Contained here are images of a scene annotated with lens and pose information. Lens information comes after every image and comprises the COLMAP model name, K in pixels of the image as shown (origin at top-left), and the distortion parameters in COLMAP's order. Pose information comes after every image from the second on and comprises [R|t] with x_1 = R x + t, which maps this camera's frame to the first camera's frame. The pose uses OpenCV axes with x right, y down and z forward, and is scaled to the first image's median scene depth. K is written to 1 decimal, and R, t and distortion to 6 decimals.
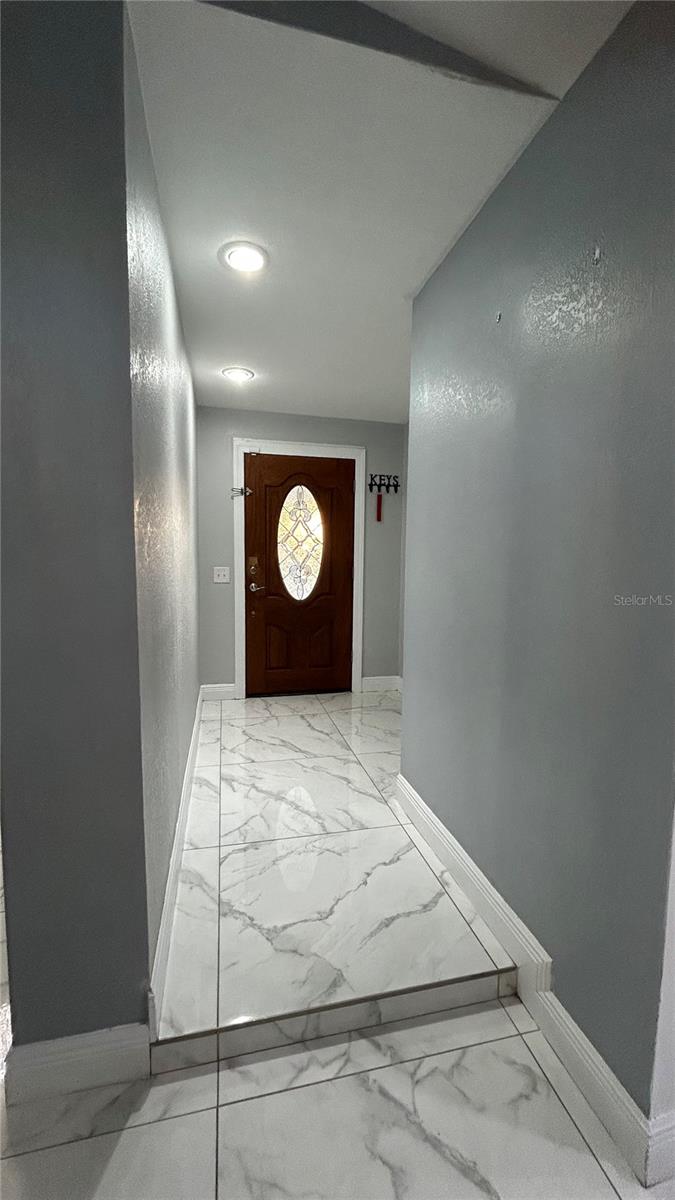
lens RADIAL K [[482.0, 0, 337.5], [0, 482.0, 600.0], [0, 0, 1]] dist [-0.001510, 0.000252]
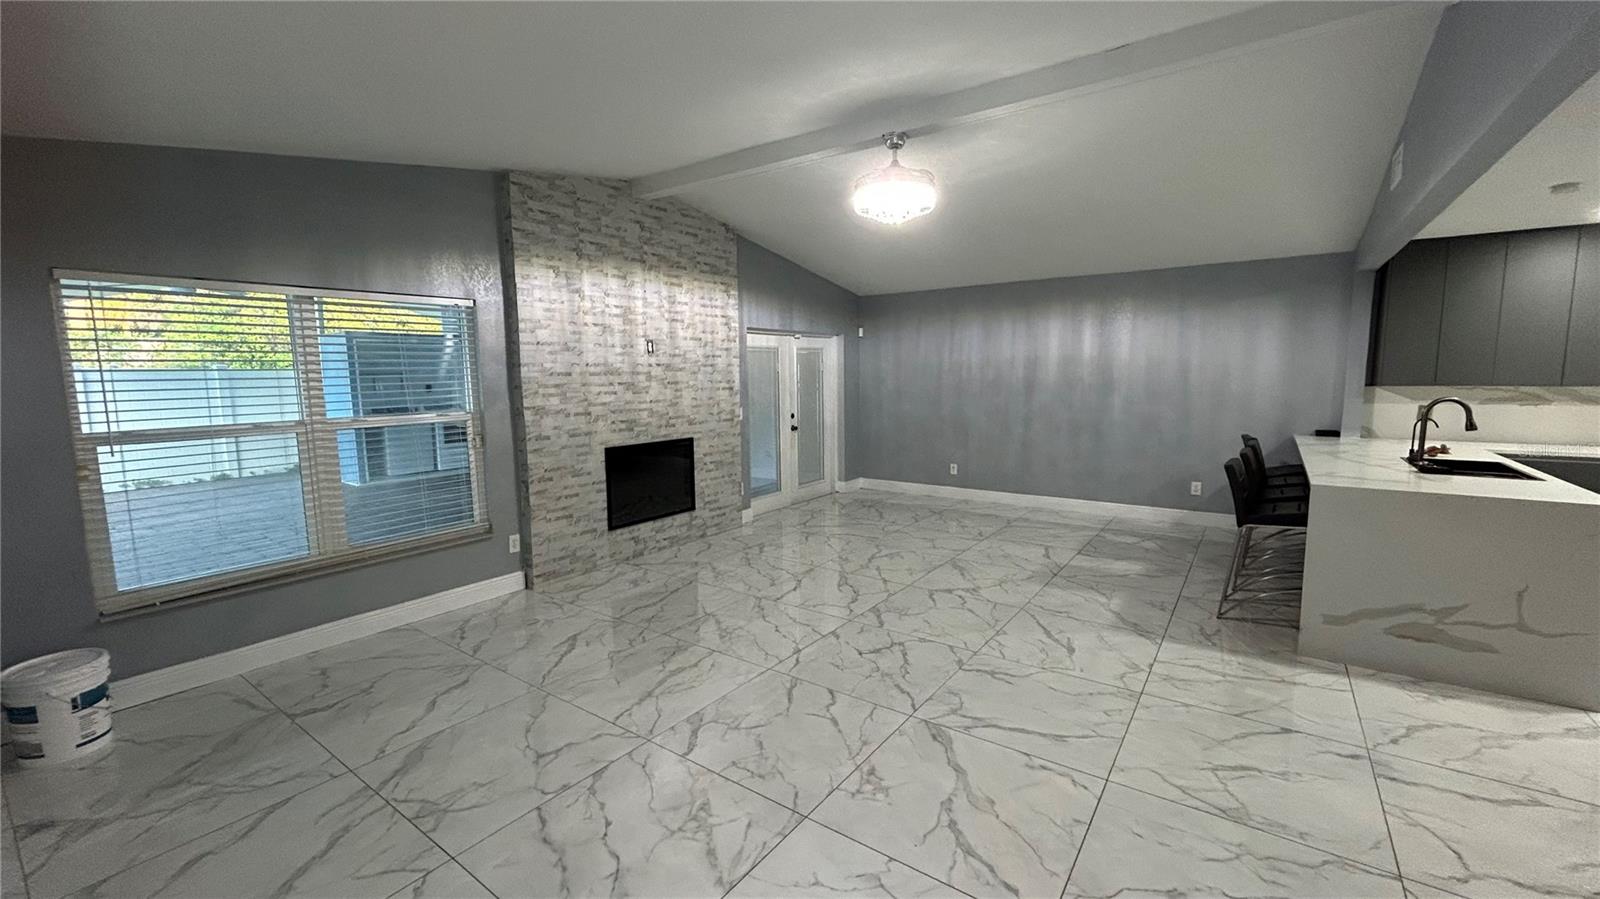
lens RADIAL K [[642.7, 0, 800.0], [0, 642.7, 449.5], [0, 0, 1]] dist [-0.001510, 0.000252]
pose [[0.760283, -0.098258, 0.642118, -1.154915], [0.079495, 0.995138, 0.058154, -0.220061], [-0.644710, 0.006831, 0.764397, 1.129738]]
